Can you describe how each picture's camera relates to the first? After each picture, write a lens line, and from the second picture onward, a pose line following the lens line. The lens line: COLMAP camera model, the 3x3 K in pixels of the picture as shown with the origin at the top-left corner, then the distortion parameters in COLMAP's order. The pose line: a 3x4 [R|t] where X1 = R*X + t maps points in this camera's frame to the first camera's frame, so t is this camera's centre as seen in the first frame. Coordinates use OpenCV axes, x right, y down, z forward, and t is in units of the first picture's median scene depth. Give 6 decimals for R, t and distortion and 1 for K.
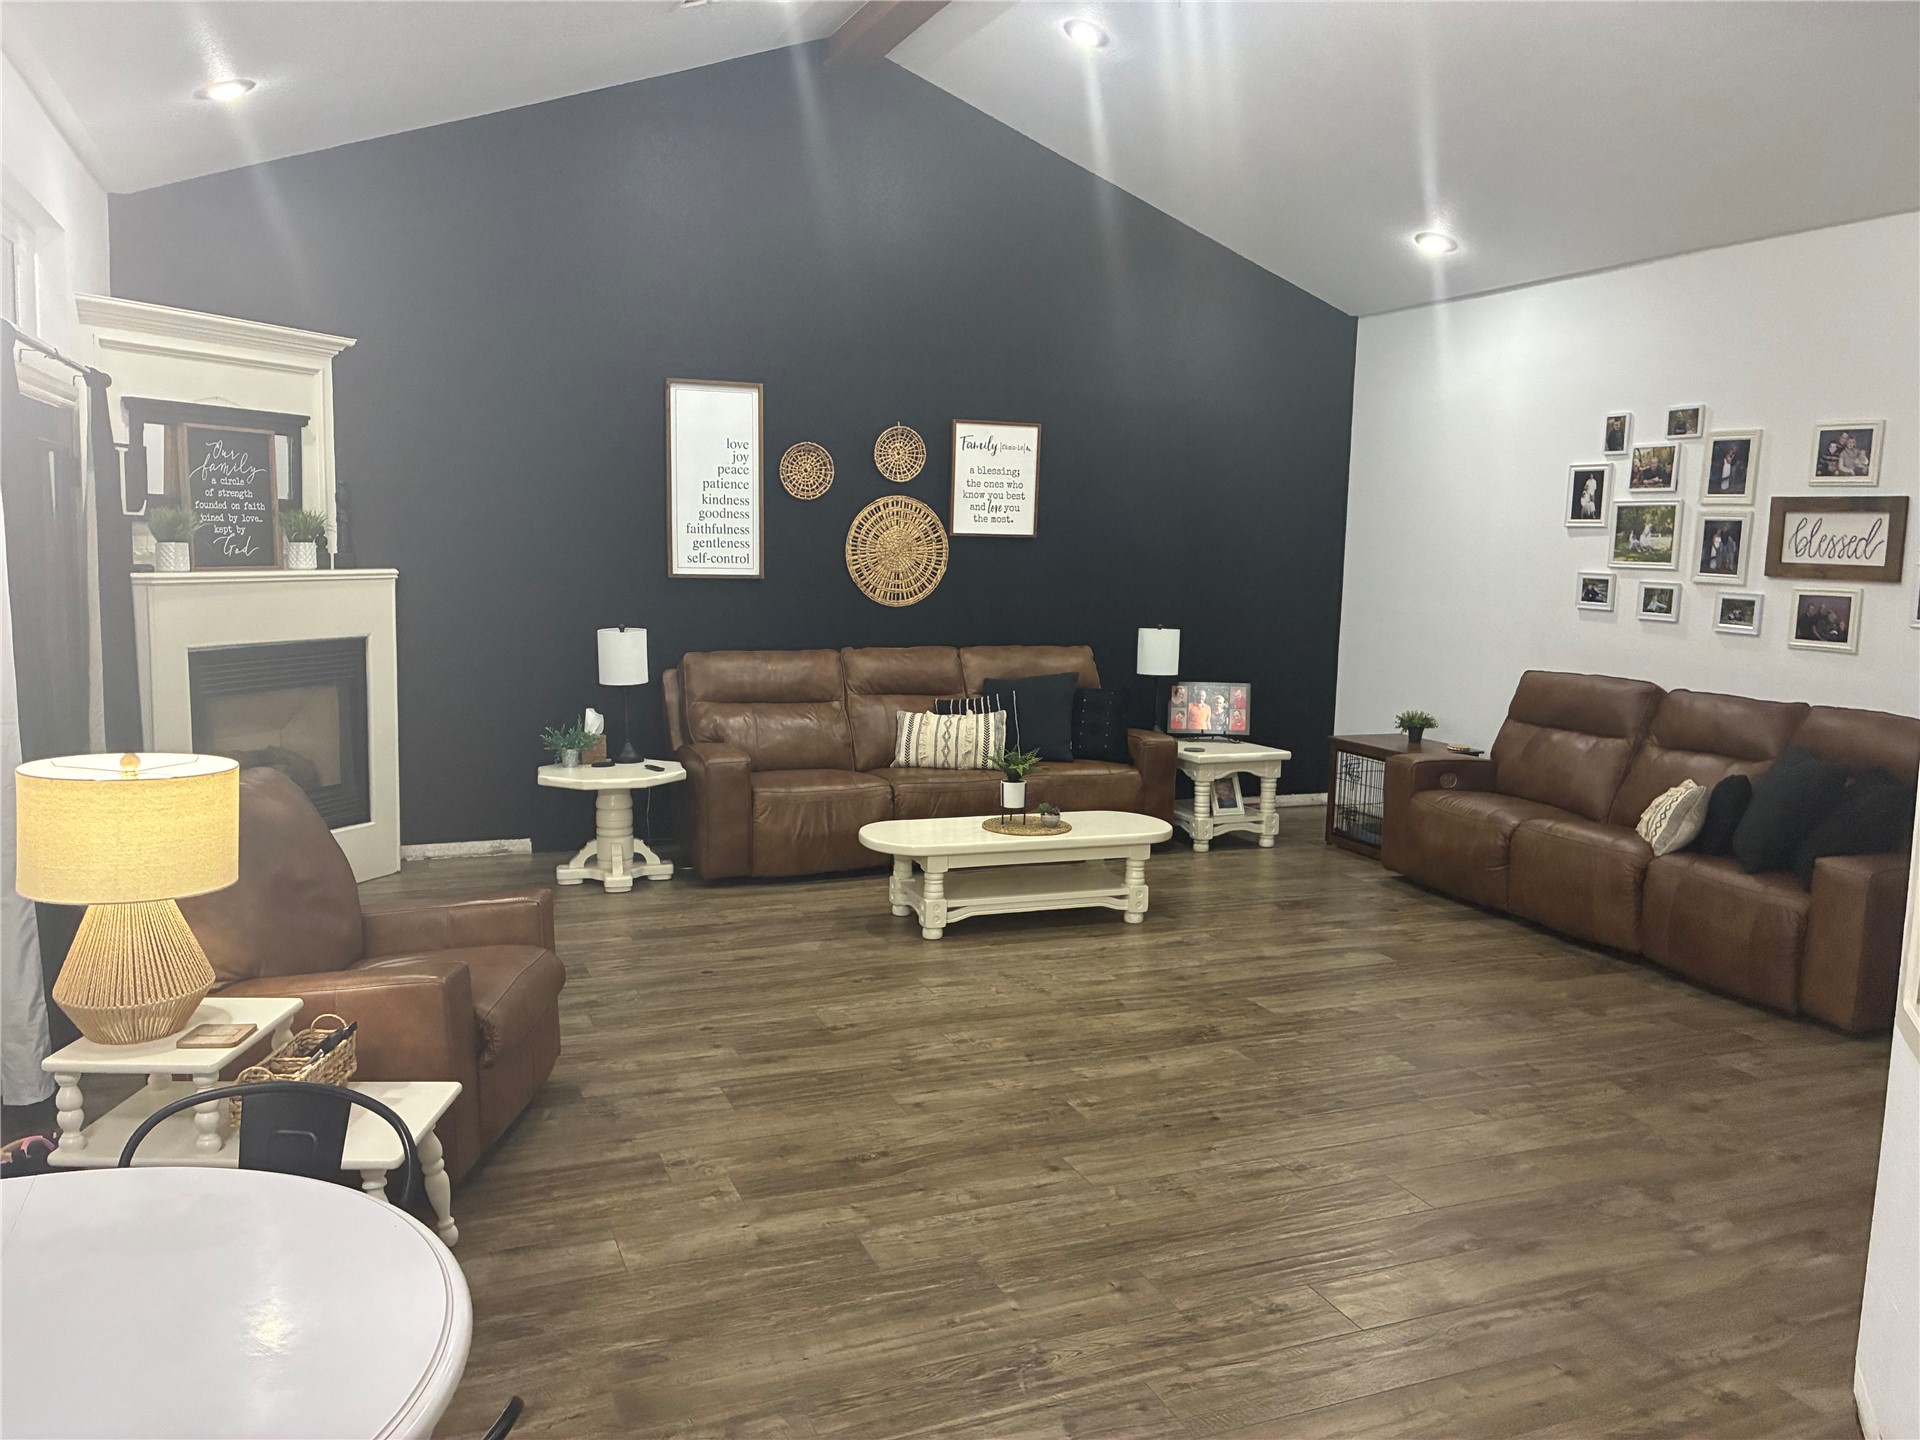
lens RADIAL K [[1459.7, 0, 960.4], [0, 1459.7, 714.6], [0, 0, 1]] dist [0.053088, -0.070827]
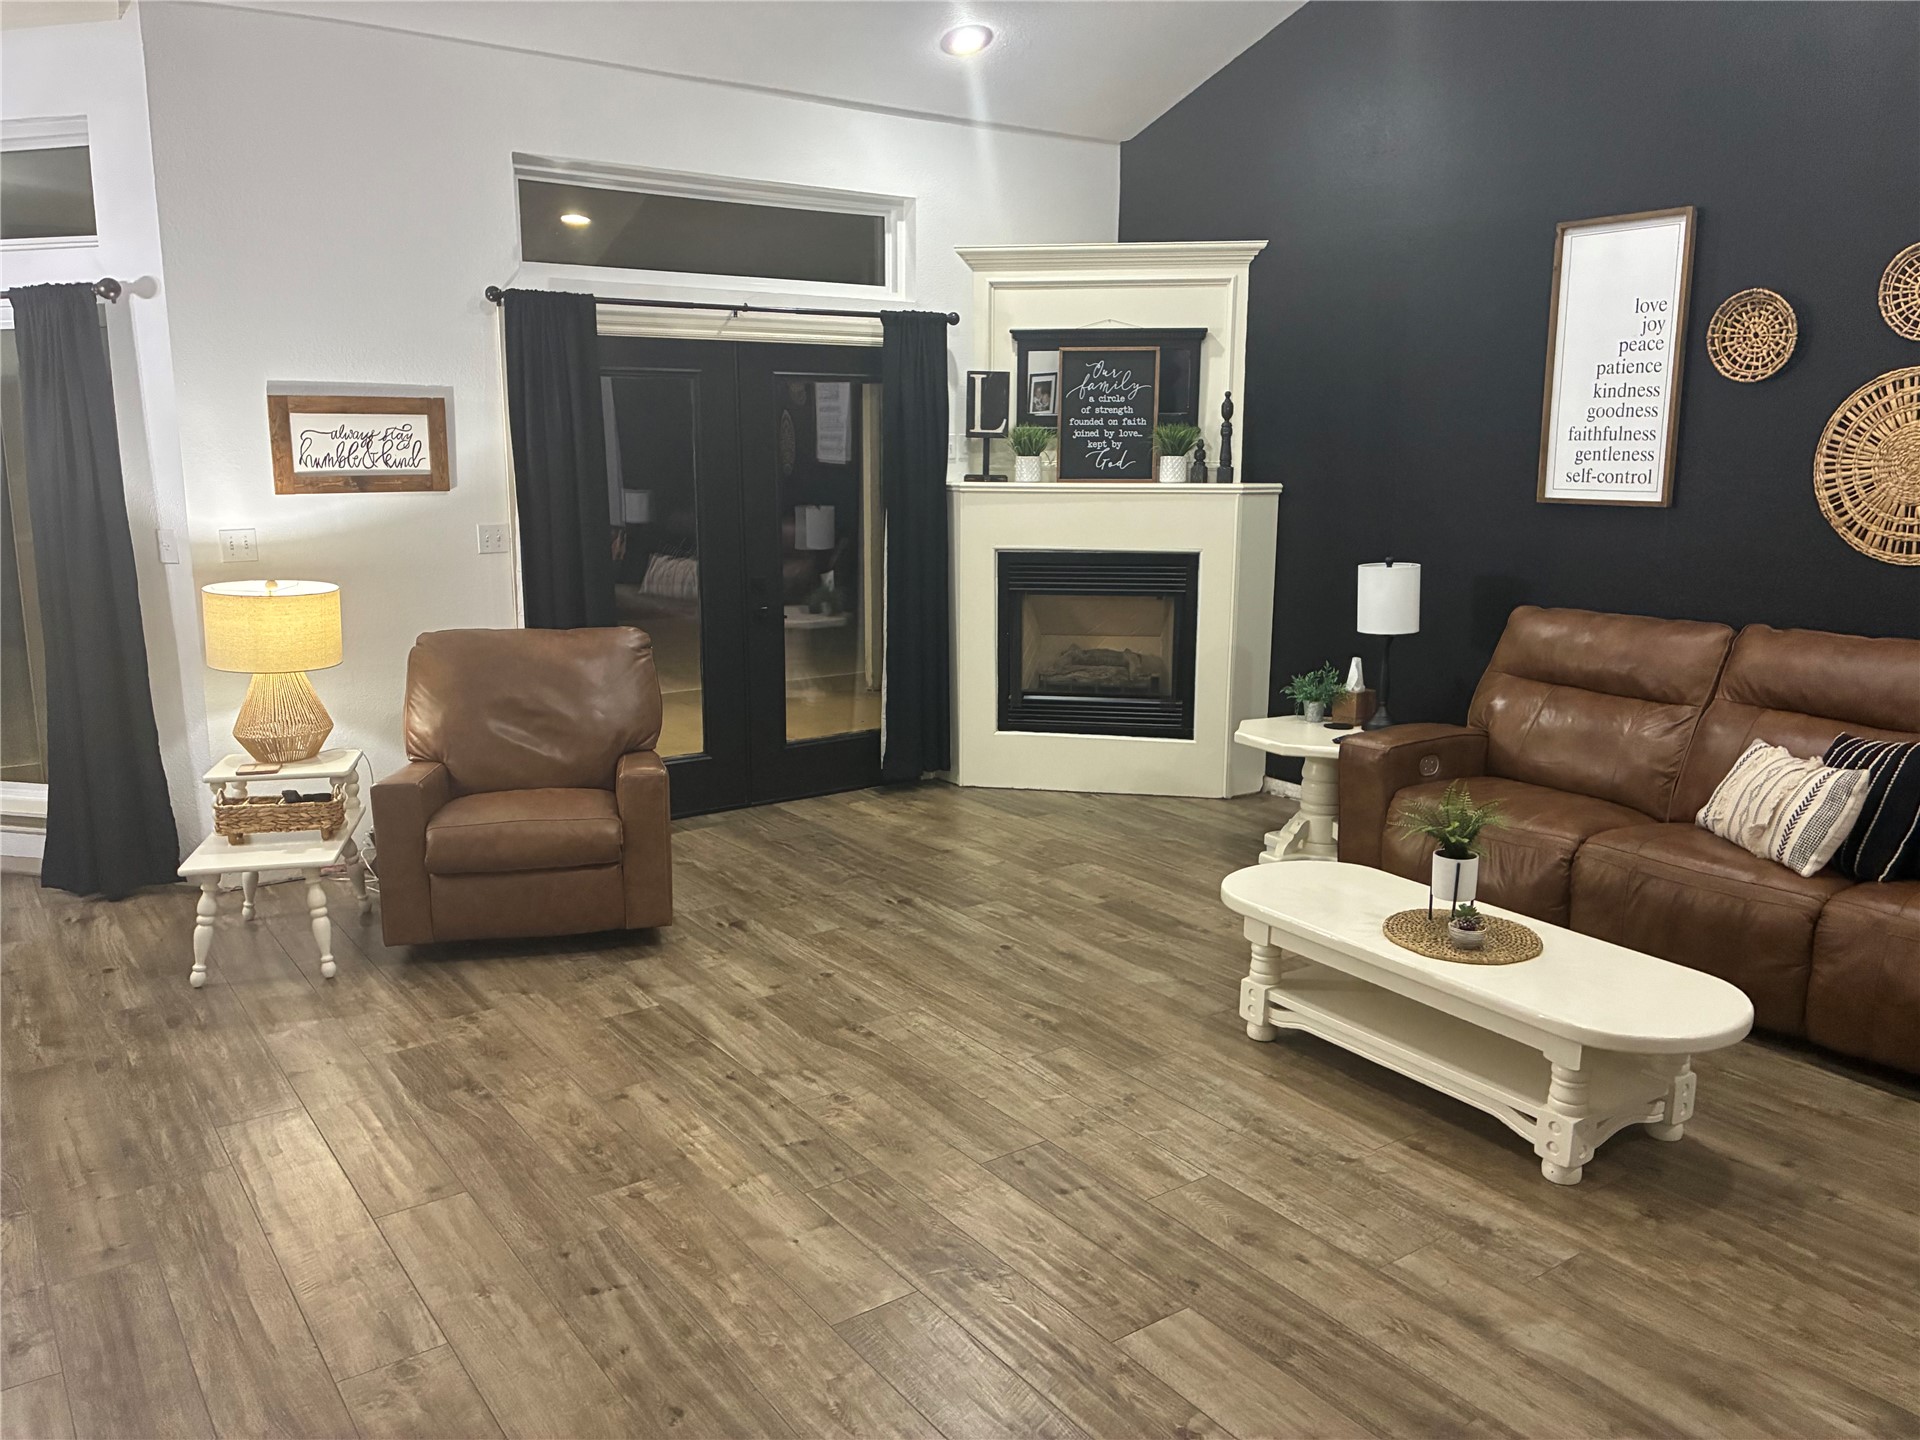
lens RADIAL K [[1459.7, 0, 955.6], [0, 1459.7, 722.6], [0, 0, 1]] dist [0.053088, -0.070827]
pose [[0.223378, 0.169453, -0.959890, 0.554665], [-0.120085, 0.982055, 0.145421, -0.068746], [0.967306, 0.082785, 0.239718, 0.661827]]
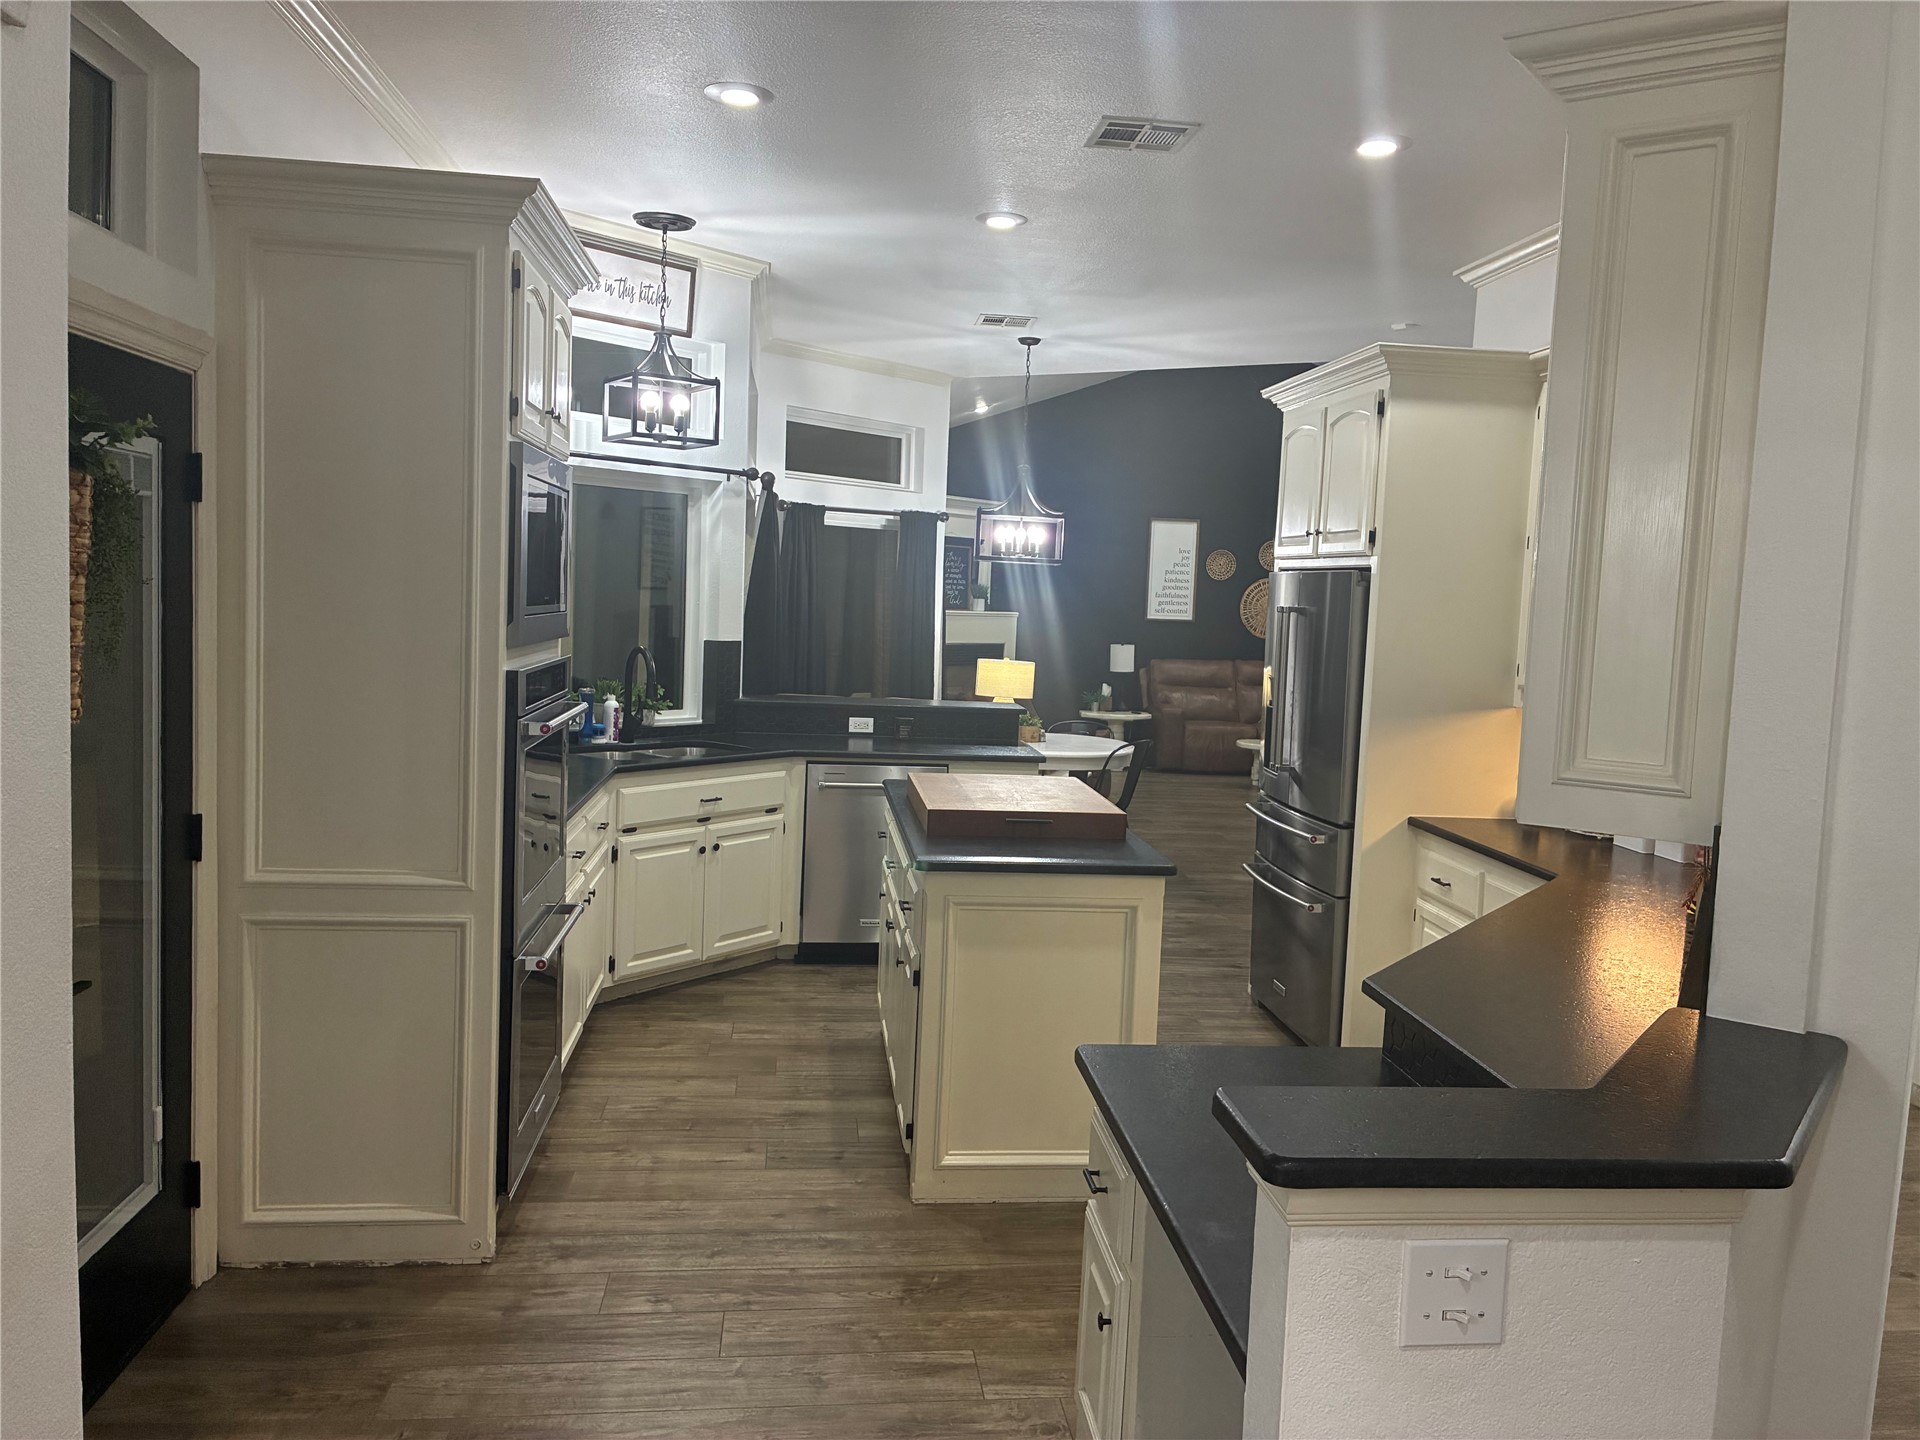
lens RADIAL K [[1459.7, 0, 962.4], [0, 1459.7, 726.2], [0, 0, 1]] dist [0.053088, -0.070827]
pose [[0.958914, 0.040491, -0.280793, 0.138614], [-0.052780, 0.997945, -0.036340, 0.154088], [0.278744, 0.049667, 0.959080, -1.085613]]
